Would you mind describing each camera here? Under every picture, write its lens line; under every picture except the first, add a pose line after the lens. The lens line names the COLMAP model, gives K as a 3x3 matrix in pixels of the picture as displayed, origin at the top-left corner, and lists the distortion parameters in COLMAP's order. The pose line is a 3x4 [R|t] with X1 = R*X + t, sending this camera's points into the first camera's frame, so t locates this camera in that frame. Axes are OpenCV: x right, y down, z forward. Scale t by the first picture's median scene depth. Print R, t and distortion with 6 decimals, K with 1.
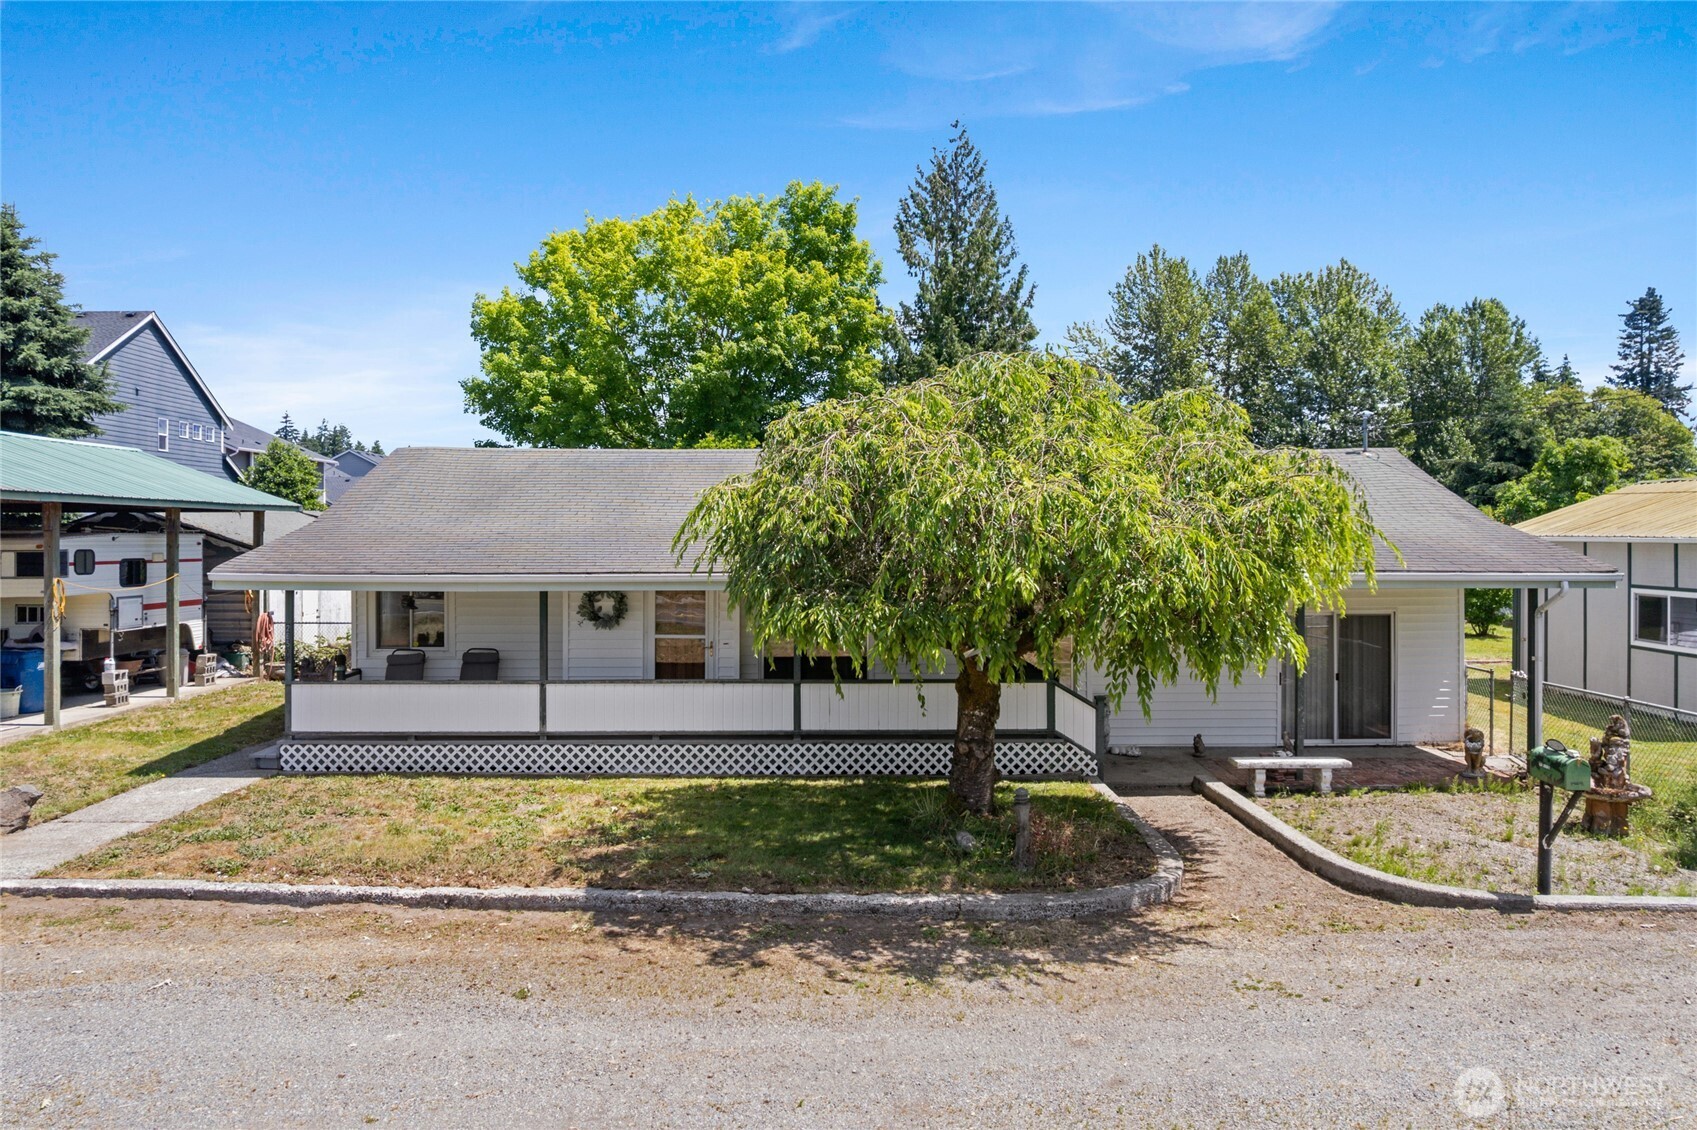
lens RADIAL K [[1183.3, 0, 845.7], [0, 1183.3, 542.1], [0, 0, 1]] dist [-0.063393, 0.071434]
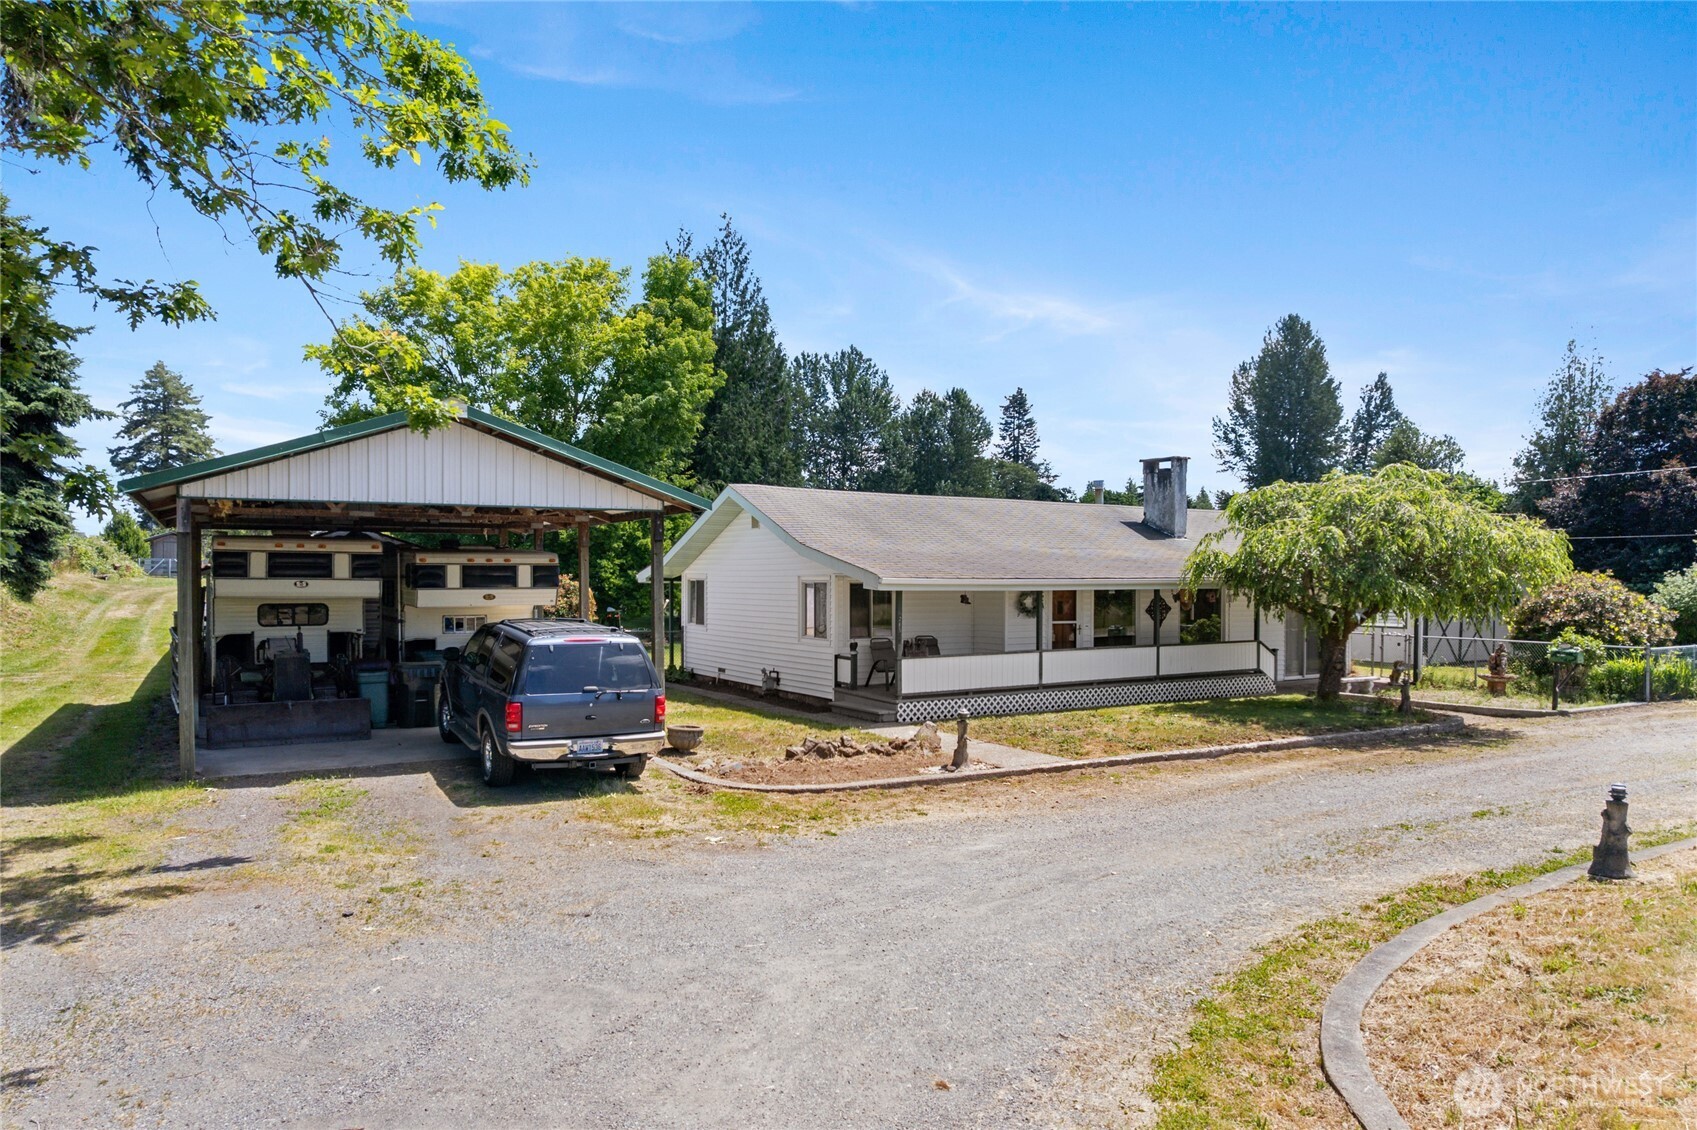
lens RADIAL K [[1183.3, 0, 845.7], [0, 1183.3, 542.1], [0, 0, 1]] dist [-0.063393, 0.071434]
pose [[0.841983, 0.017722, 0.539213, -0.260723], [0.001637, 0.999372, -0.035403, 0.006880], [-0.539502, 0.030691, 0.841425, -0.026865]]
